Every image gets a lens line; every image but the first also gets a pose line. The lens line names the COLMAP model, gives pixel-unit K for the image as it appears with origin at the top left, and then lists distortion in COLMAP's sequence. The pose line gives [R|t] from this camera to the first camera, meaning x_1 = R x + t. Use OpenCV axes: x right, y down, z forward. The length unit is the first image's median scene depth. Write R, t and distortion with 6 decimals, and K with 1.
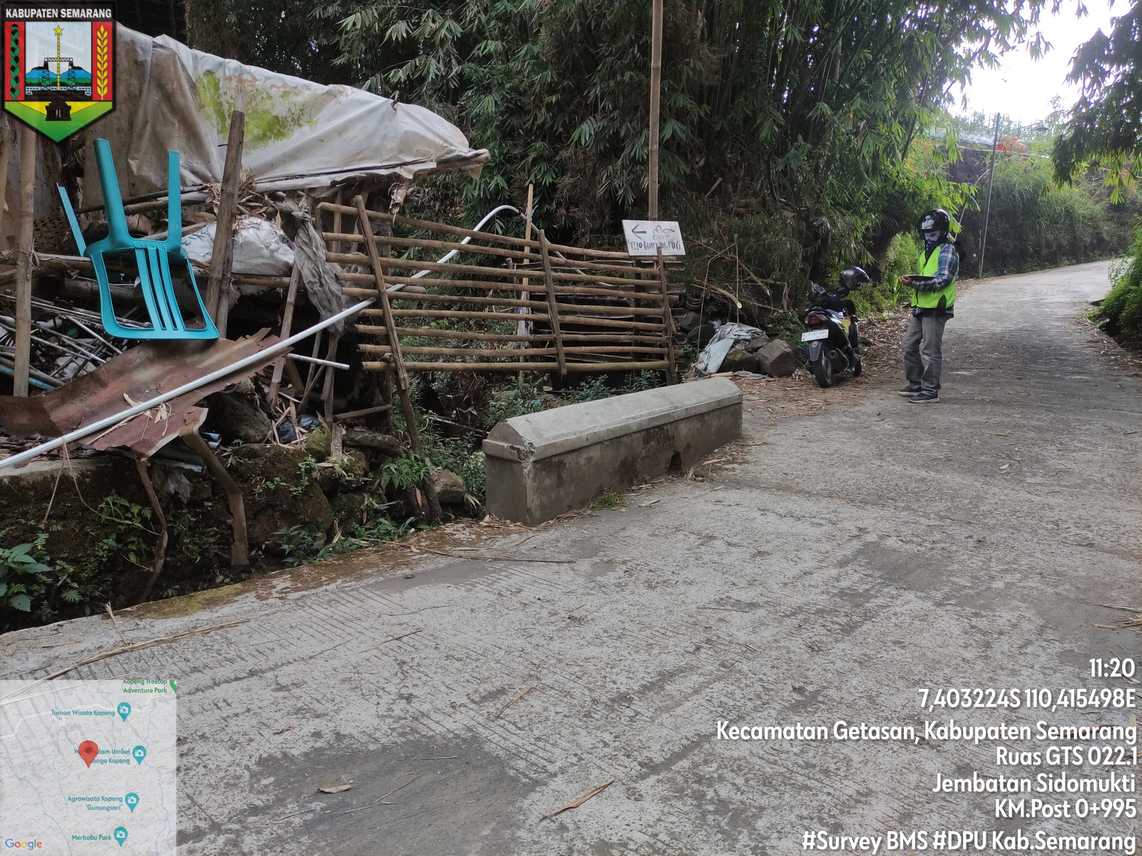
lens RADIAL K [[836.8, 0, 569.6], [0, 836.8, 424.9], [0, 0, 1]] dist [0.059454, -0.056696]
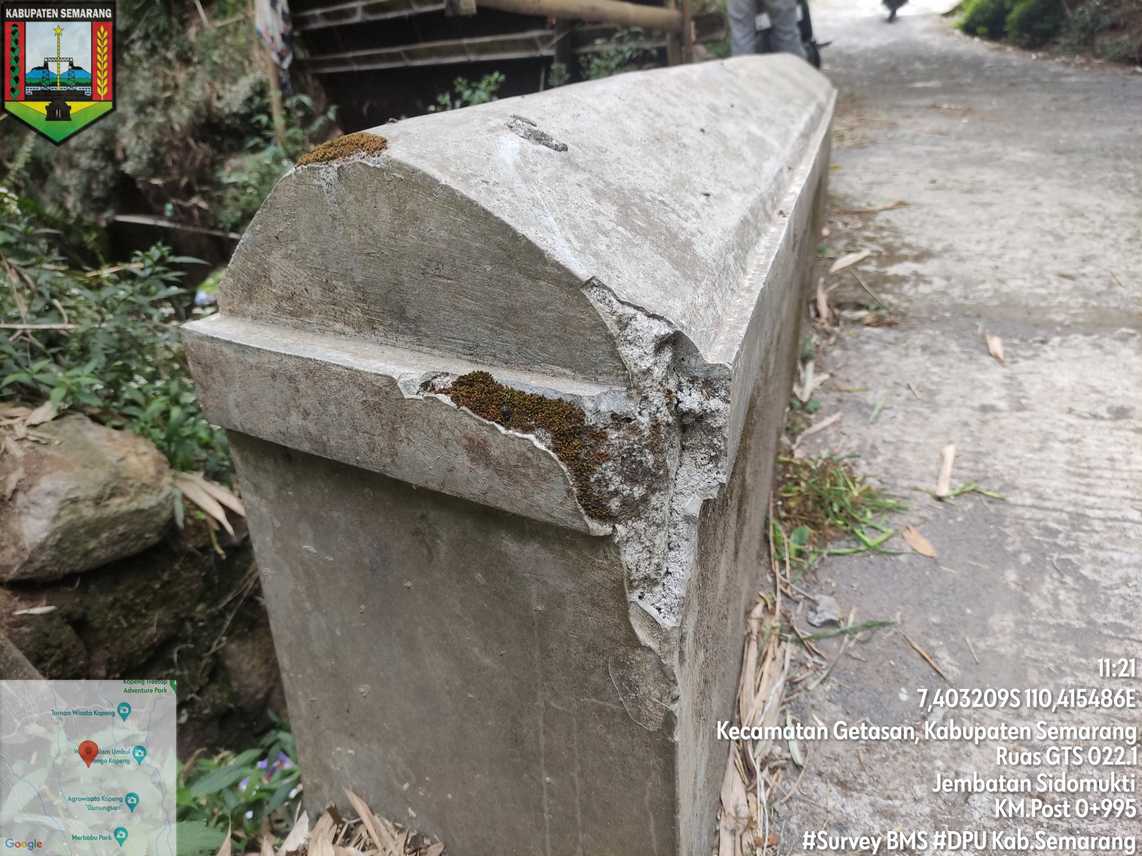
lens RADIAL K [[836.8, 0, 576.3], [0, 836.8, 455.9], [0, 0, 1]] dist [0.059454, -0.056696]
pose [[0.959189, -0.159822, 0.233267, -0.076757], [0.087782, 0.952492, 0.291639, 0.004687], [-0.268795, -0.259260, 0.927649, 0.832122]]
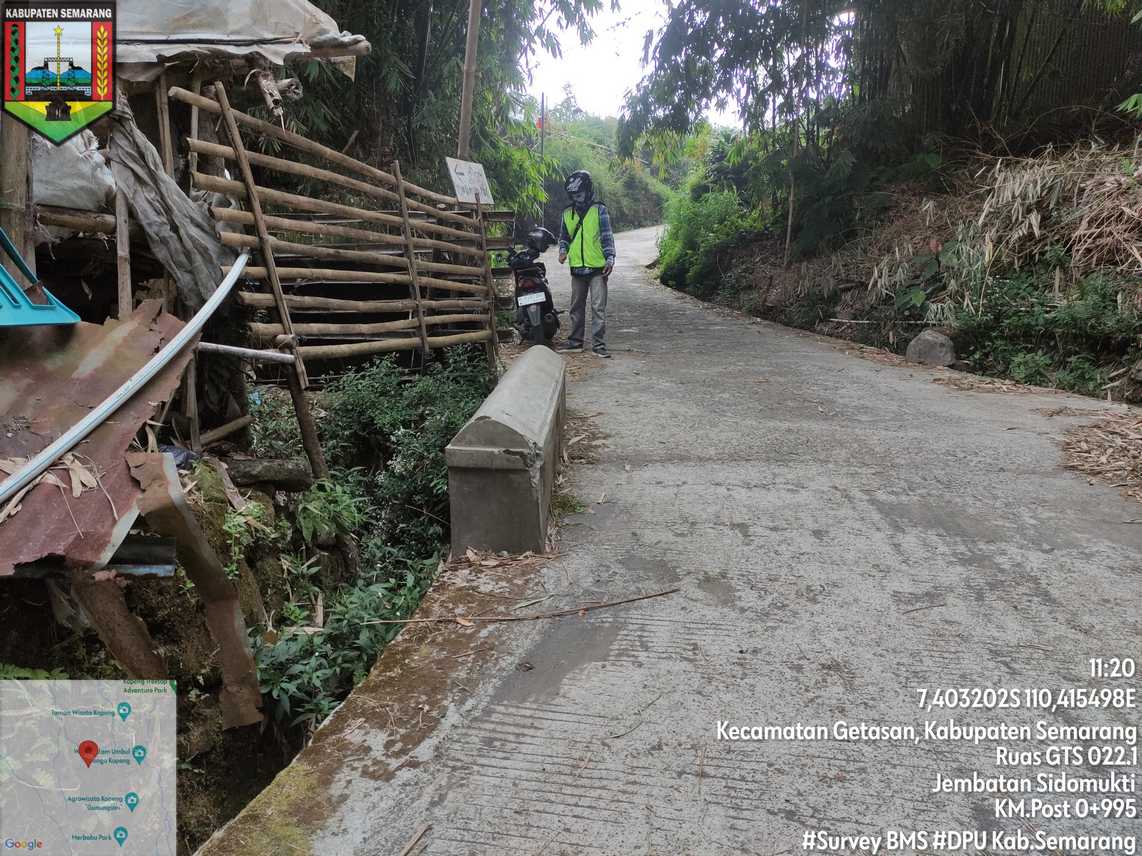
lens RADIAL K [[836.8, 0, 569.0], [0, 836.8, 425.2], [0, 0, 1]] dist [0.059454, -0.056696]
pose [[0.854199, -0.117942, 0.506393, -0.360652], [0.102166, 0.993020, 0.058942, -0.031416], [-0.509809, 0.001388, 0.860286, 0.320738]]
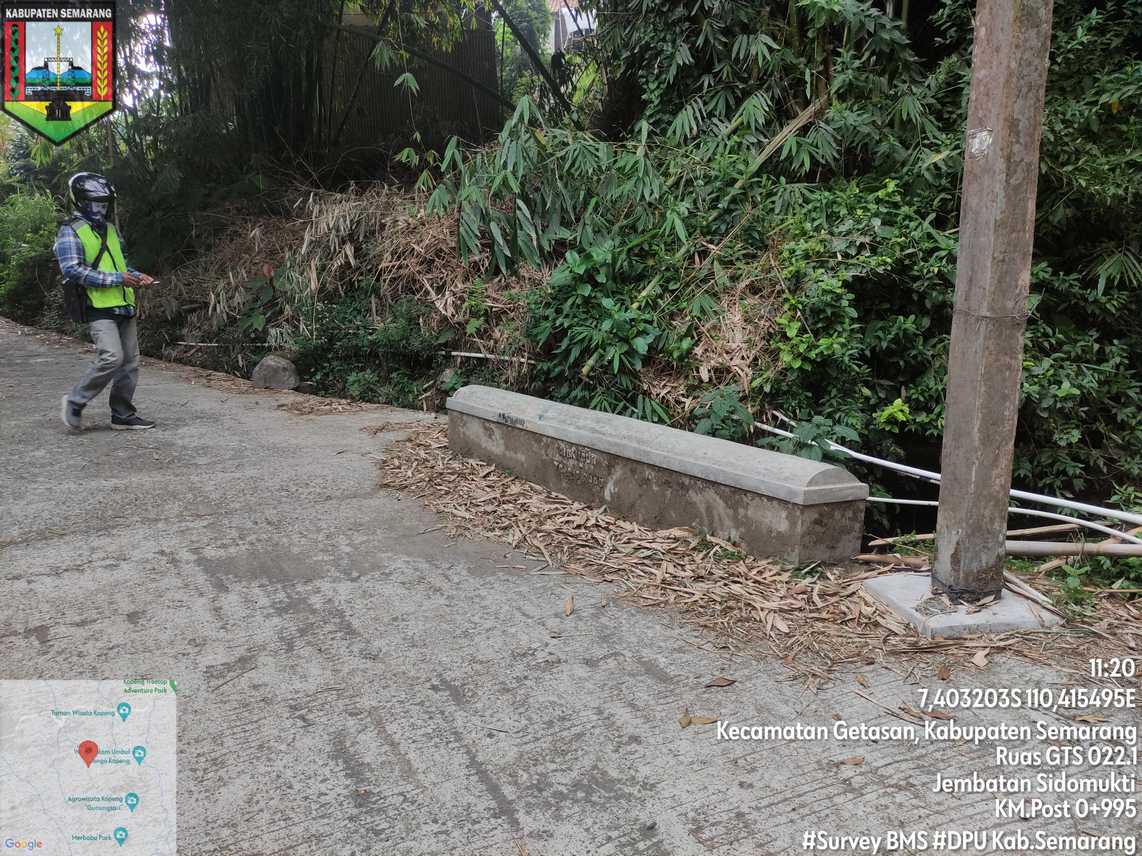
lens RADIAL K [[836.8, 0, 568.6], [0, 836.8, 426.6], [0, 0, 1]] dist [0.059454, -0.056696]
pose [[0.311065, -0.197753, 0.929587, -0.314332], [0.165711, 0.974415, 0.151838, -0.068961], [-0.935830, 0.106812, 0.335876, 0.261989]]
